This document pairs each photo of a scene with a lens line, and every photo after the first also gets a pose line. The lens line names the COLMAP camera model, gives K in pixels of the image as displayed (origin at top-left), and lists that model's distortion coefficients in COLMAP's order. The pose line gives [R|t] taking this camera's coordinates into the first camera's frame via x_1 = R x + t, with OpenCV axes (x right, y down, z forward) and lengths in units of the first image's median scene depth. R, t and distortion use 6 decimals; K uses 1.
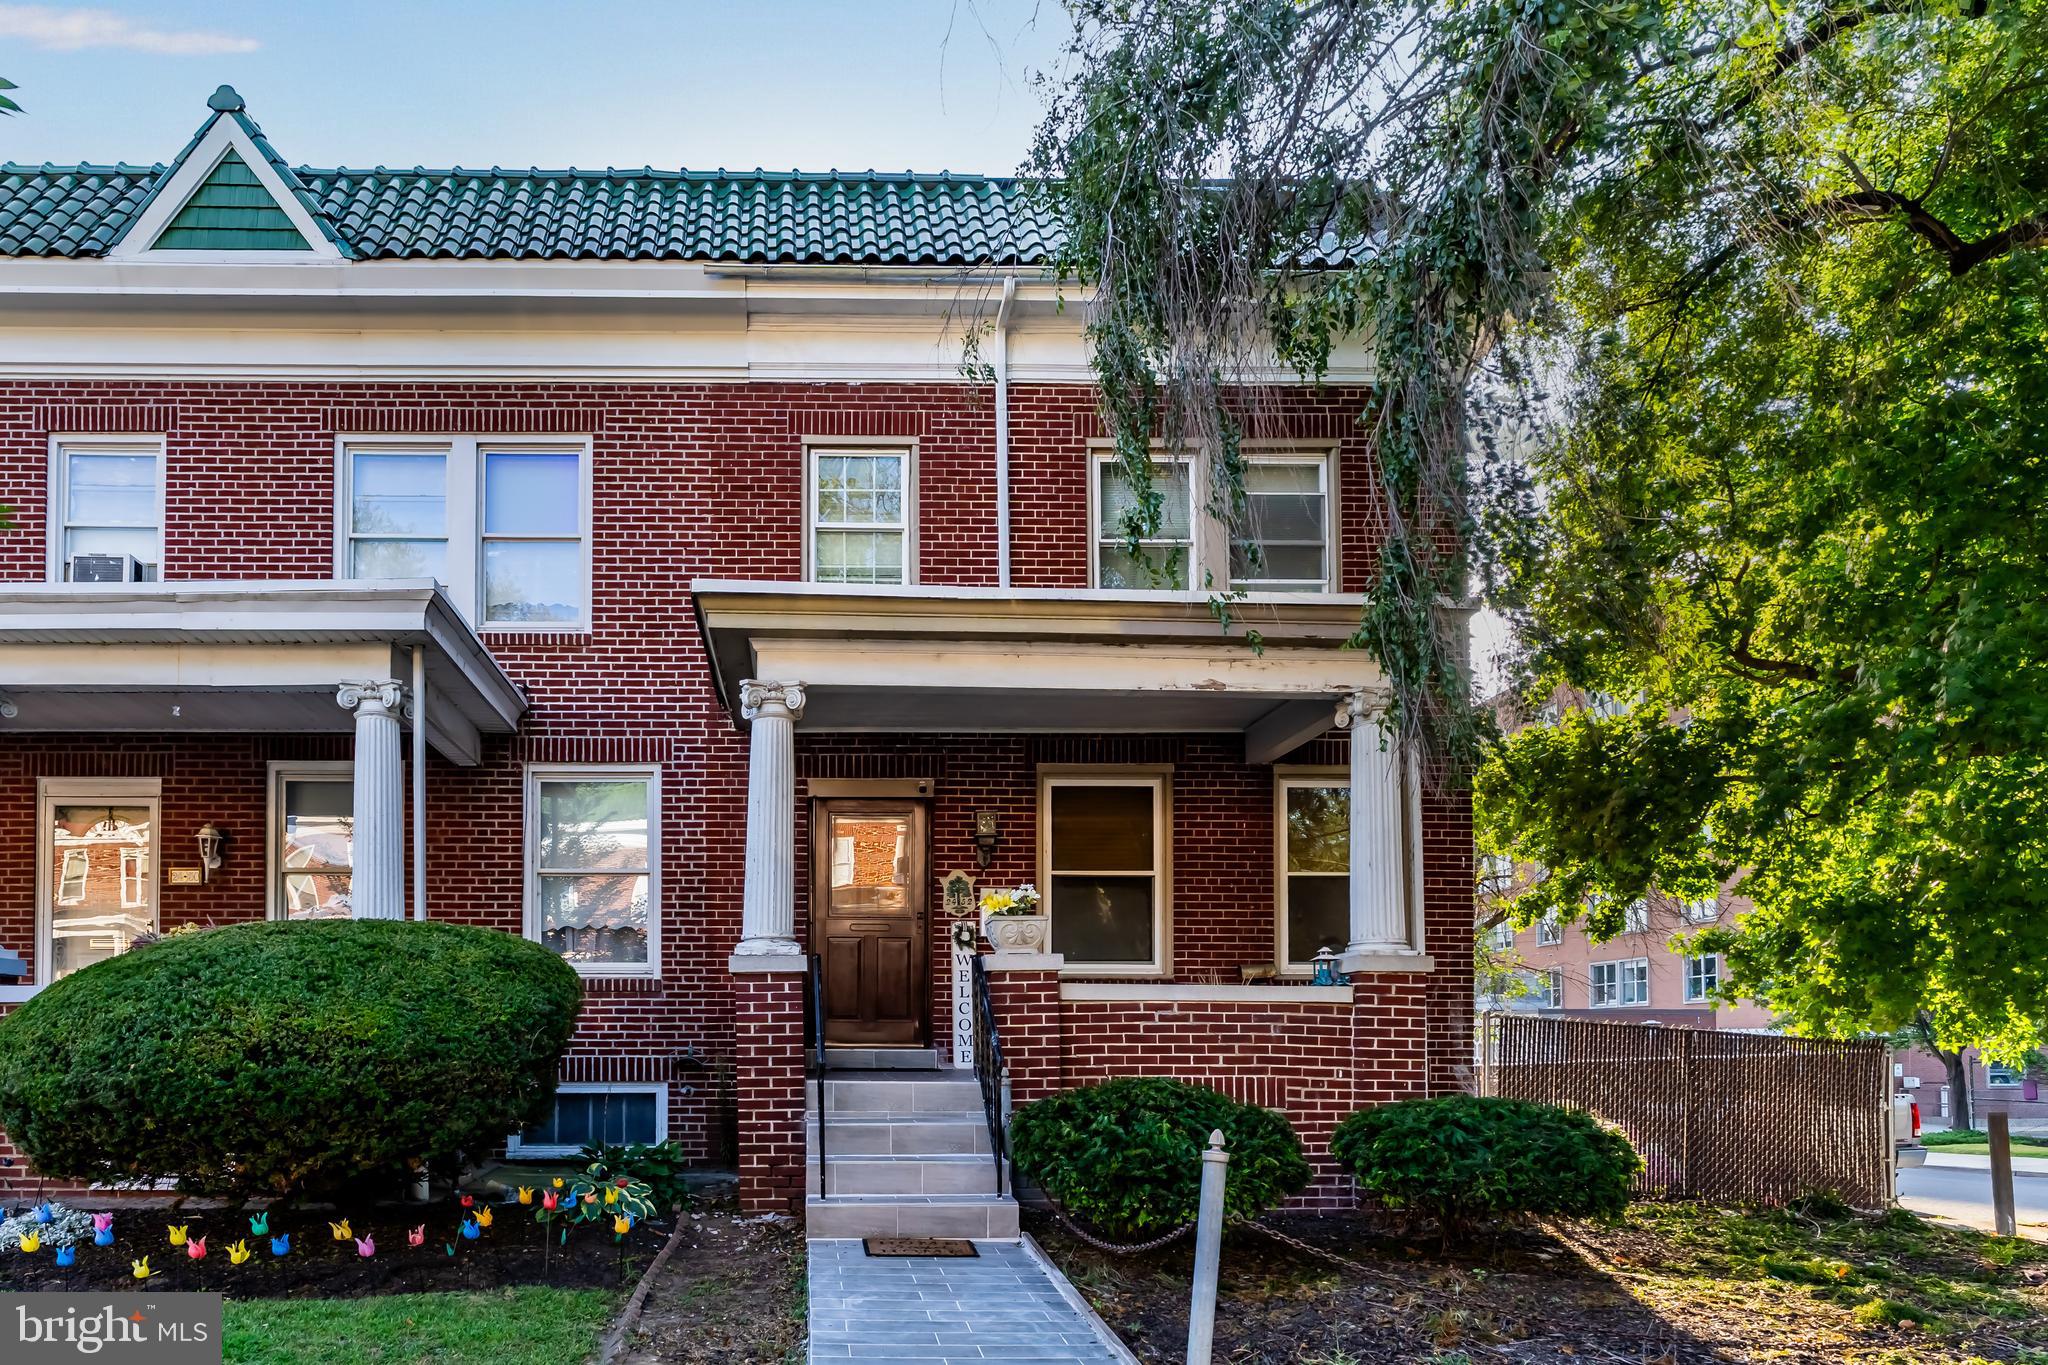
lens RADIAL K [[1084.4, 0, 1024.0], [0, 1084.4, 733.6], [0, 0, 1]] dist [-0.002119, 0.000087]
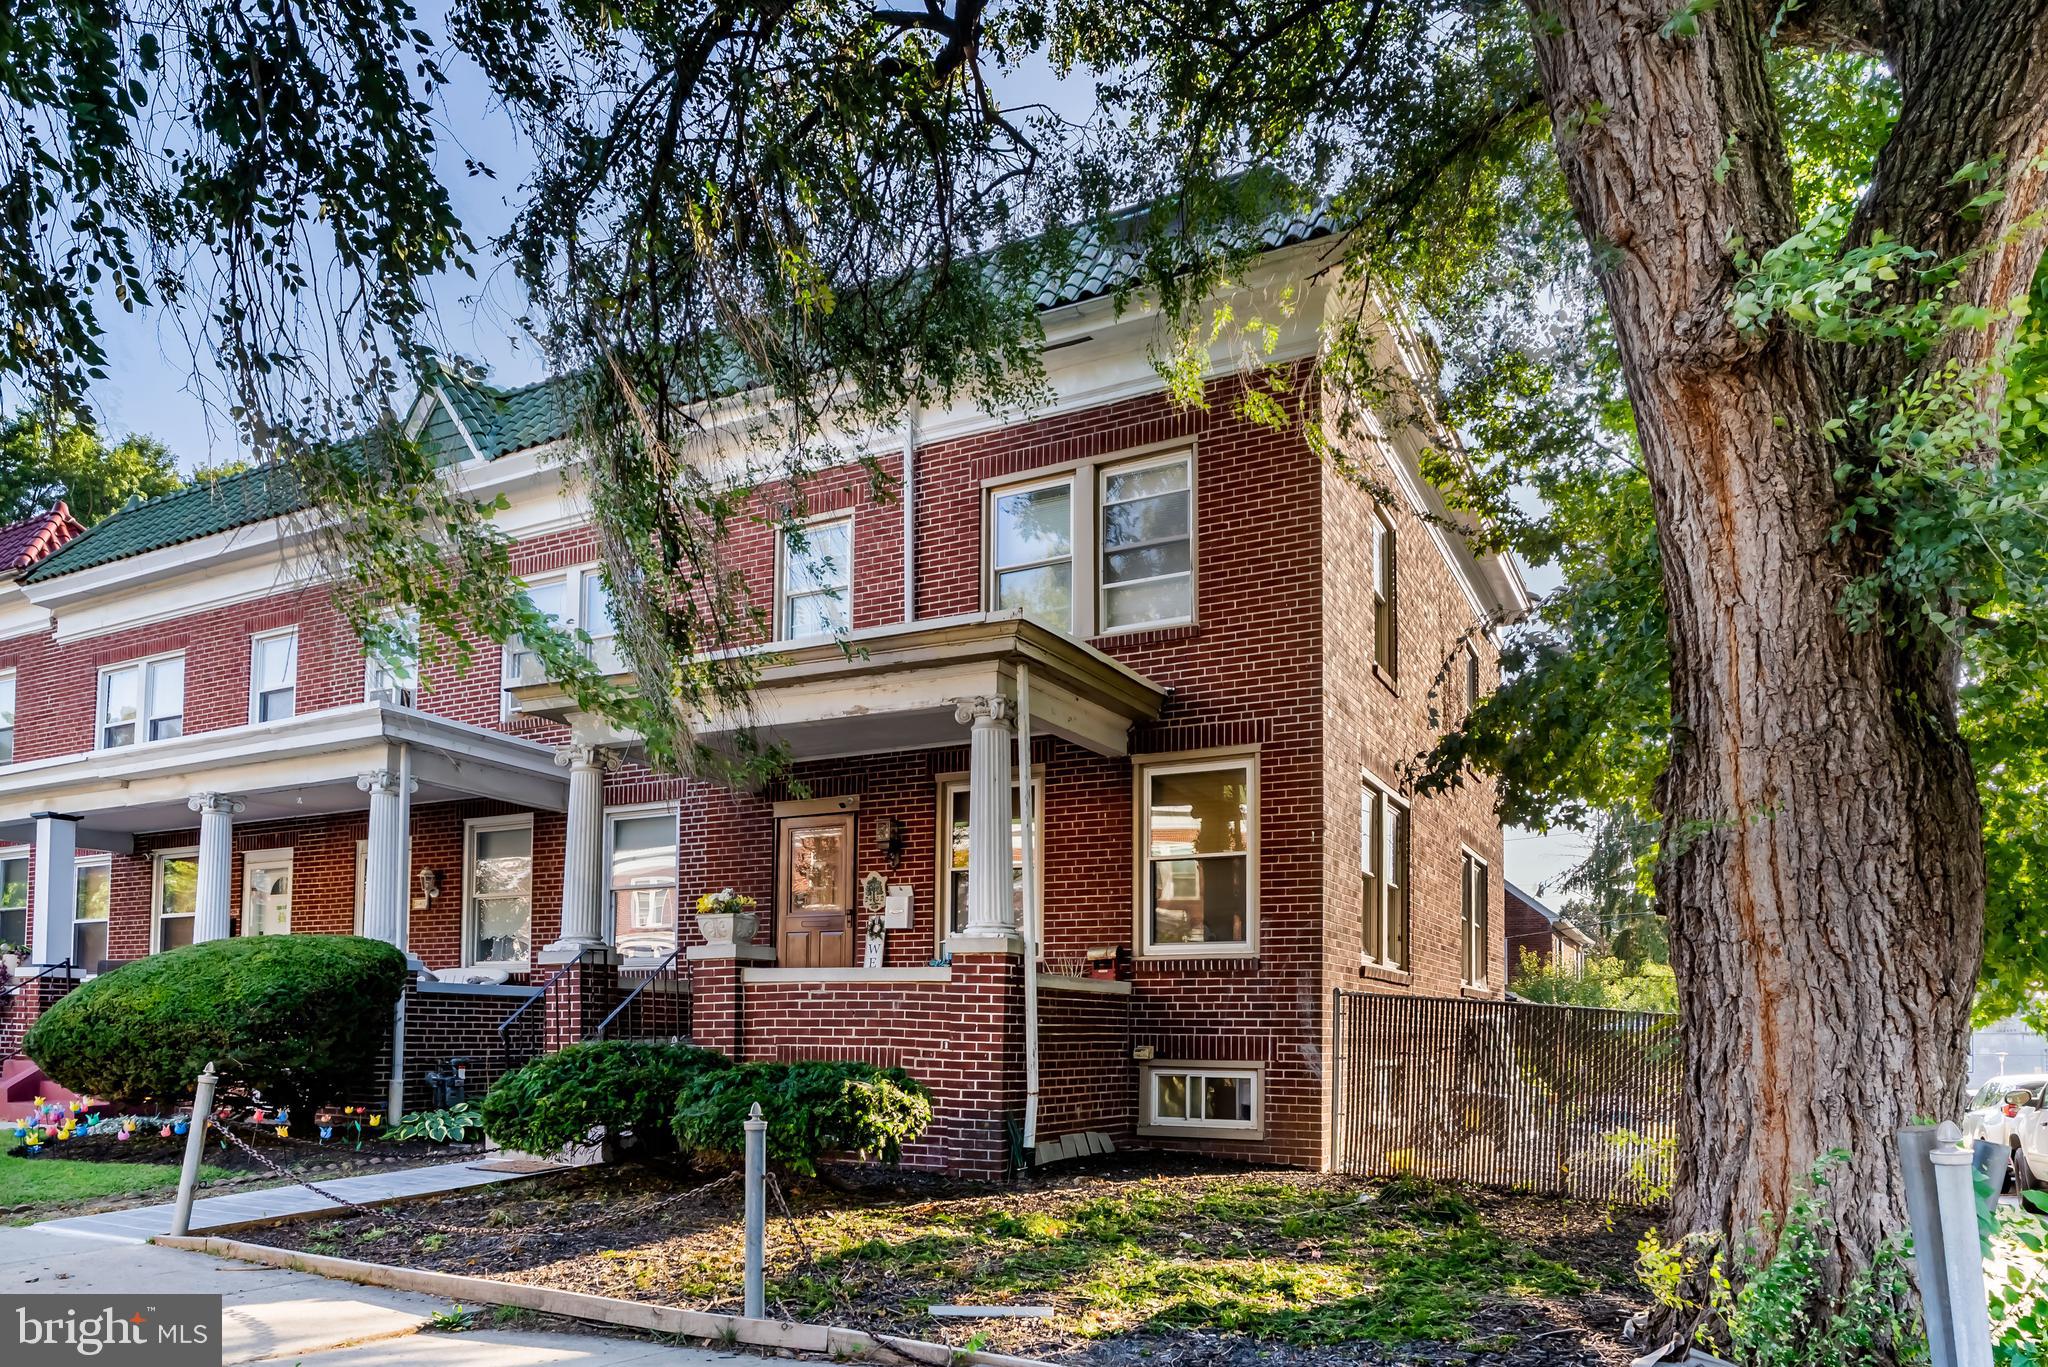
lens RADIAL K [[1049.4, 0, 1014.8], [0, 1049.4, 677.9], [0, 0, 1]] dist [-0.001447, 0.000654]
pose [[0.915202, -0.123362, -0.383650, 0.814100], [0.105862, 0.992155, -0.066489, 0.014335], [0.388843, 0.020237, 0.921082, 0.013608]]
